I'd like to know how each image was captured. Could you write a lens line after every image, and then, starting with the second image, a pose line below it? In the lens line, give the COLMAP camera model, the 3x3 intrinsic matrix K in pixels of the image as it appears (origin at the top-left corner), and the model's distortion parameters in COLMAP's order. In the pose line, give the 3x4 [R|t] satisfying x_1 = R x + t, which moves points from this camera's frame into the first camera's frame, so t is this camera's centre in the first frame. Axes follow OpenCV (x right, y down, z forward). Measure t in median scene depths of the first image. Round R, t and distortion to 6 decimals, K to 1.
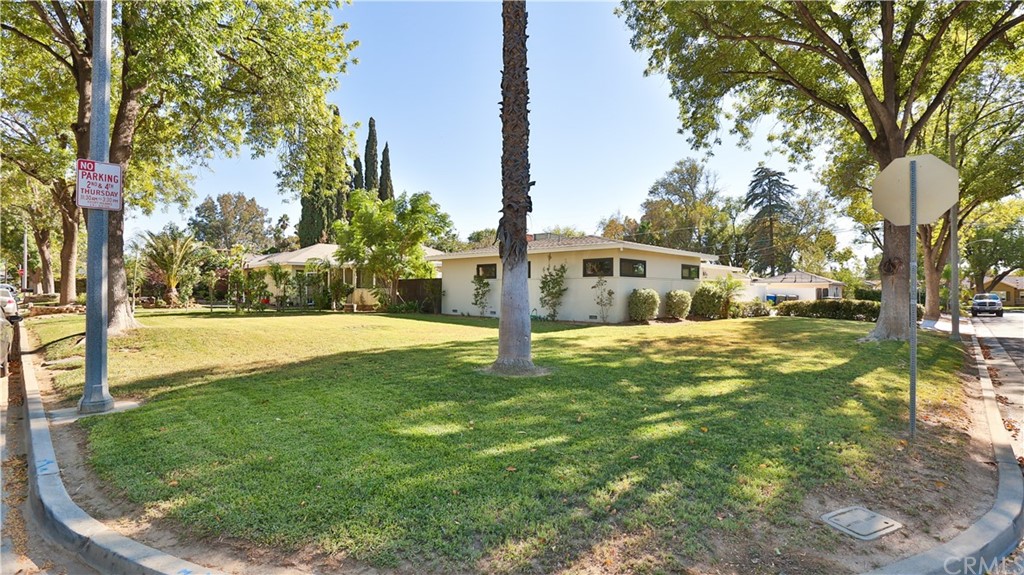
lens RADIAL K [[492.9, 0, 511.3], [0, 492.9, 283.4], [0, 0, 1]] dist [-0.046093, 0.001296]
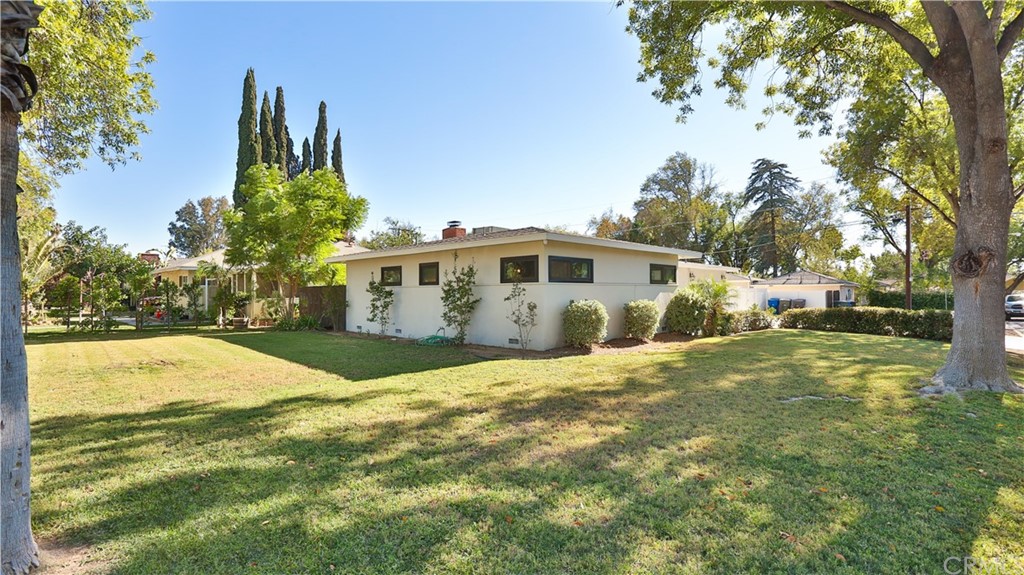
lens RADIAL K [[492.9, 0, 512.9], [0, 492.9, 289.9], [0, 0, 1]] dist [-0.046093, 0.001296]
pose [[0.999947, -0.010237, -0.001078, 0.091211], [0.010246, 0.999911, 0.008552, -0.005083], [0.000990, -0.008563, 0.999963, 0.169308]]
